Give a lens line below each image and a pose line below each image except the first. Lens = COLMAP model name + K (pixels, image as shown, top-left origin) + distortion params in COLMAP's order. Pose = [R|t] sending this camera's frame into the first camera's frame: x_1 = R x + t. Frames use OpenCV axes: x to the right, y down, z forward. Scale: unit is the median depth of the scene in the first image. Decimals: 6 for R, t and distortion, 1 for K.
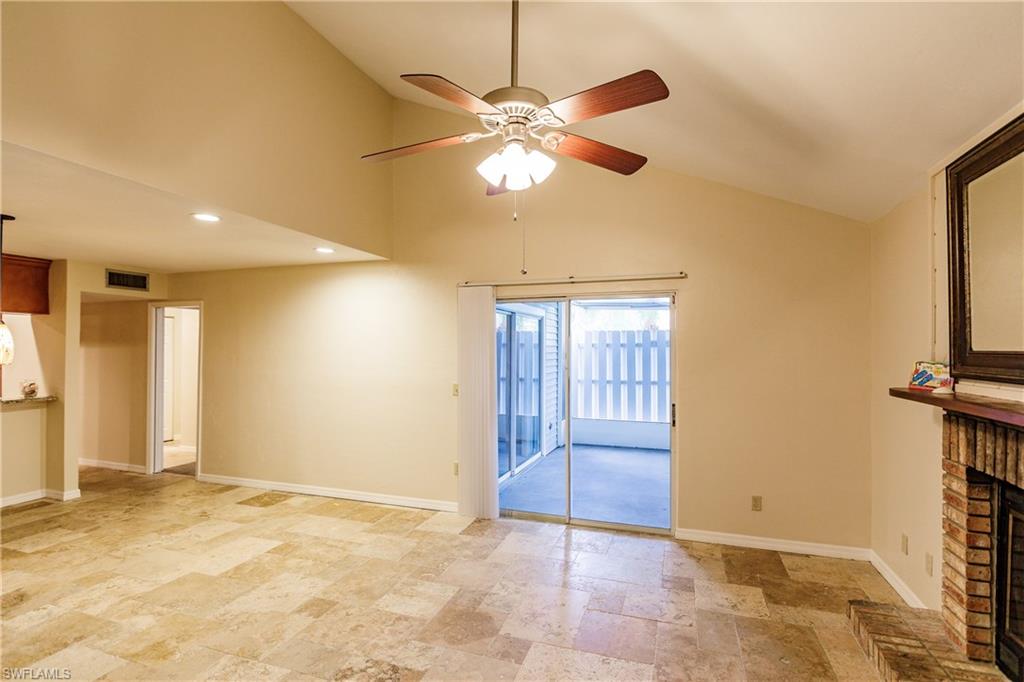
lens RADIAL K [[519.2, 0, 511.6], [0, 519.2, 342.1], [0, 0, 1]] dist [-0.003072, -0.000550]
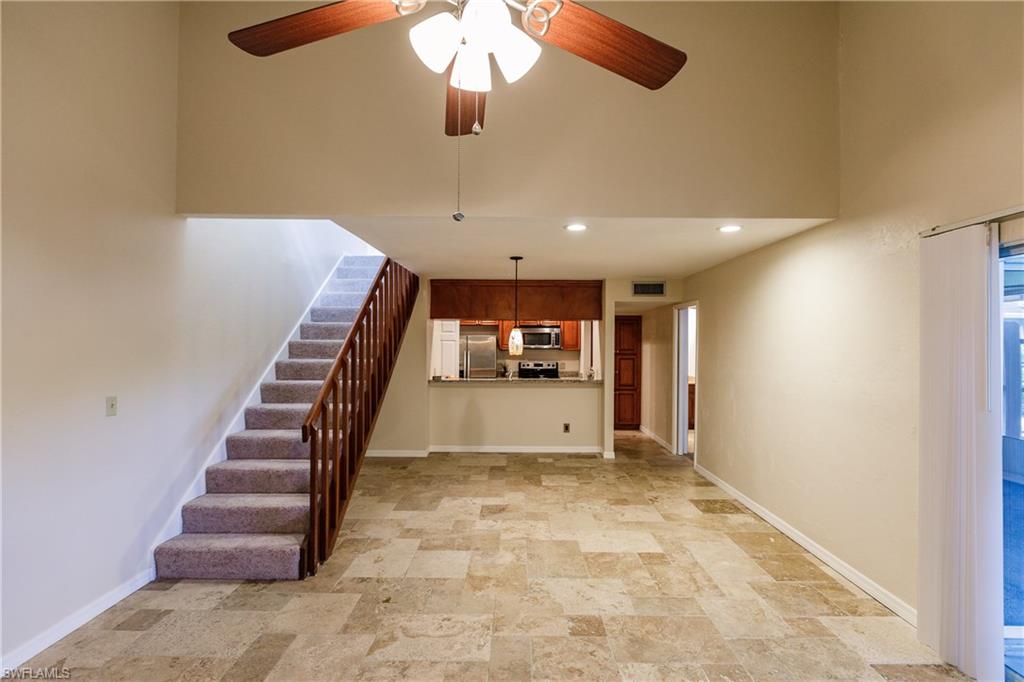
lens RADIAL K [[481.1, 0, 511.7], [0, 481.1, 340.8], [0, 0, 1]] dist [-0.000677, -0.000361]
pose [[0.300005, -0.004253, -0.953928, 0.305178], [0.005122, 0.999983, -0.002848, 0.004842], [0.953924, -0.004031, 0.300021, 0.470888]]
